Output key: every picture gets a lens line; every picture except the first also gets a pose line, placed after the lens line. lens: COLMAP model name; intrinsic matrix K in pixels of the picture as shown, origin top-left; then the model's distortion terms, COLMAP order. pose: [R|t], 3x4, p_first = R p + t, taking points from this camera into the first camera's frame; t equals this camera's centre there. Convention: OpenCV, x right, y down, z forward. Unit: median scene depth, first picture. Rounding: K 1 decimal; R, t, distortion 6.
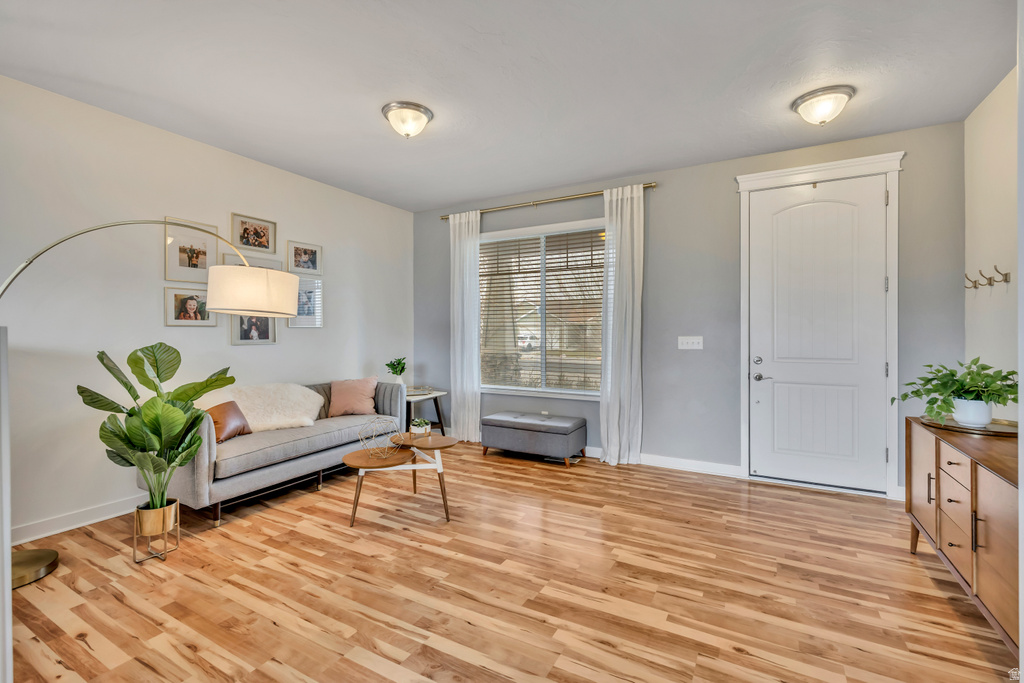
lens RADIAL K [[449.3, 0, 511.2], [0, 449.3, 337.5], [0, 0, 1]] dist [-0.000165, -0.000496]
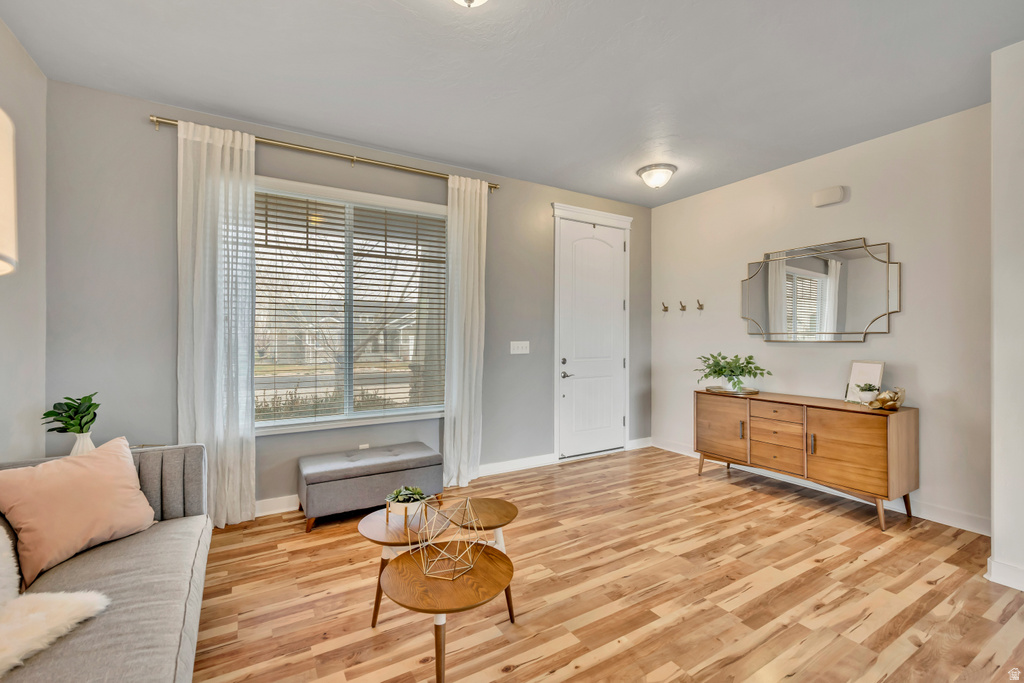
lens RADIAL K [[453.4, 0, 511.2], [0, 453.4, 338.3], [0, 0, 1]] dist [0.002525, 0.000918]
pose [[0.493757, -0.001794, 0.869598, -0.713513], [0.009876, 0.999945, -0.003544, -0.008287], [-0.869544, 0.010338, 0.493747, 0.658216]]
